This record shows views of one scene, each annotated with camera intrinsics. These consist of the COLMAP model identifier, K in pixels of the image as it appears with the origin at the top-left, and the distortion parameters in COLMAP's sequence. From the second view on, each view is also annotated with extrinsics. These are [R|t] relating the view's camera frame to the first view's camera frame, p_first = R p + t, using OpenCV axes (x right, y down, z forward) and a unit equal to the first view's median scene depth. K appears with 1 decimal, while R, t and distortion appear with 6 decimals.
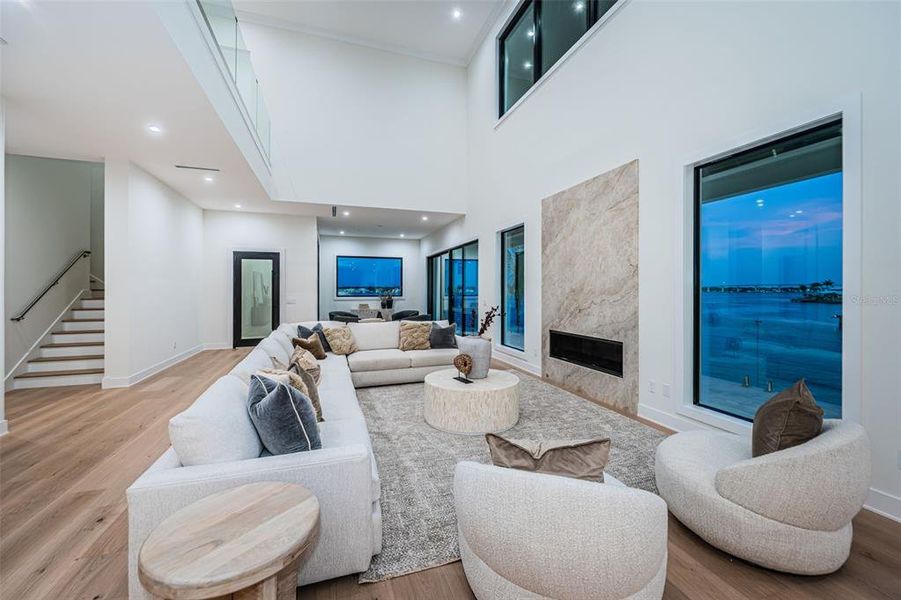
lens RADIAL K [[364.0, 0, 456.8], [0, 364.0, 291.1], [0, 0, 1]] dist [-0.000133, 0.000944]
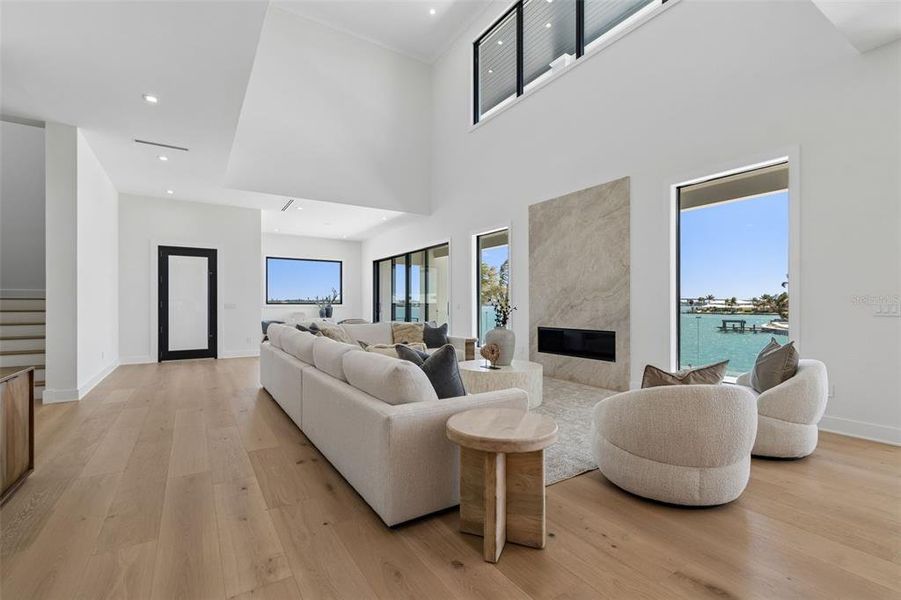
lens RADIAL K [[411.0, 0, 465.7], [0, 411.0, 304.3], [0, 0, 1]] dist [0.009410, -0.005112]
pose [[0.964578, 0.001020, 0.263794, -0.310546], [0.000370, 0.999986, -0.005221, 0.051886], [-0.263796, 0.005133, 0.964565, -0.130632]]
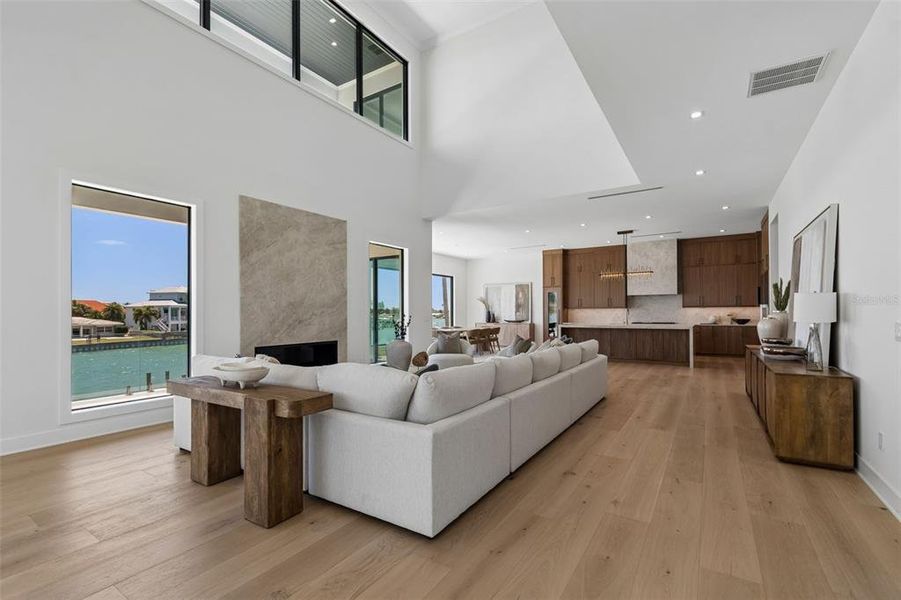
lens RADIAL K [[411.0, 0, 441.6], [0, 411.0, 312.2], [0, 0, 1]] dist [0.009410, -0.005112]
pose [[-0.589145, 0.007787, 0.807990, -0.961353], [0.009430, 0.999952, -0.002761, 0.031439], [-0.807973, 0.005993, -0.589190, 1.412756]]
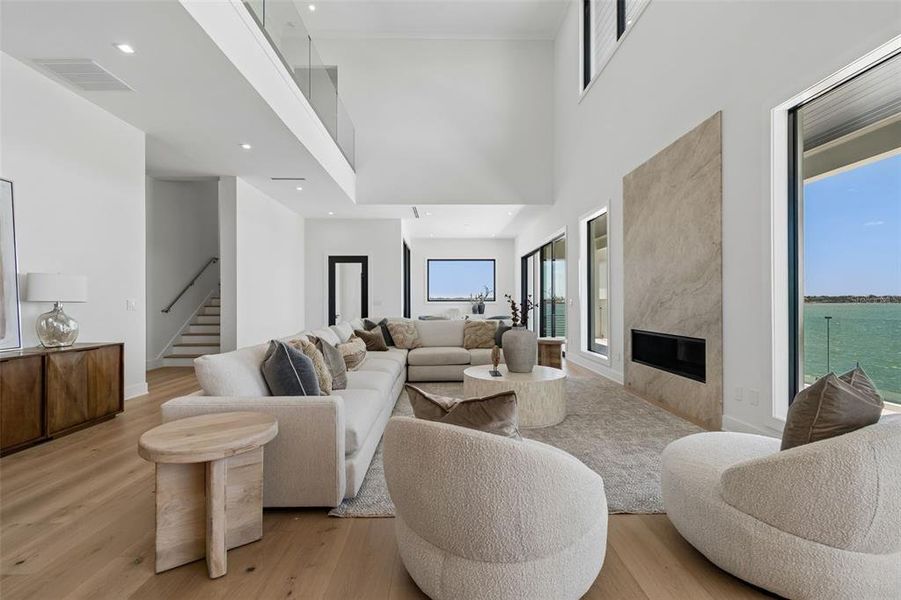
lens RADIAL K [[411.0, 0, 458.5], [0, 411.0, 300.2], [0, 0, 1]] dist [0.009410, -0.005112]
pose [[0.954939, -0.003798, -0.296779, 0.176463], [0.001542, 0.999968, -0.007837, 0.051949], [0.296800, 0.007026, 0.954914, -0.036250]]
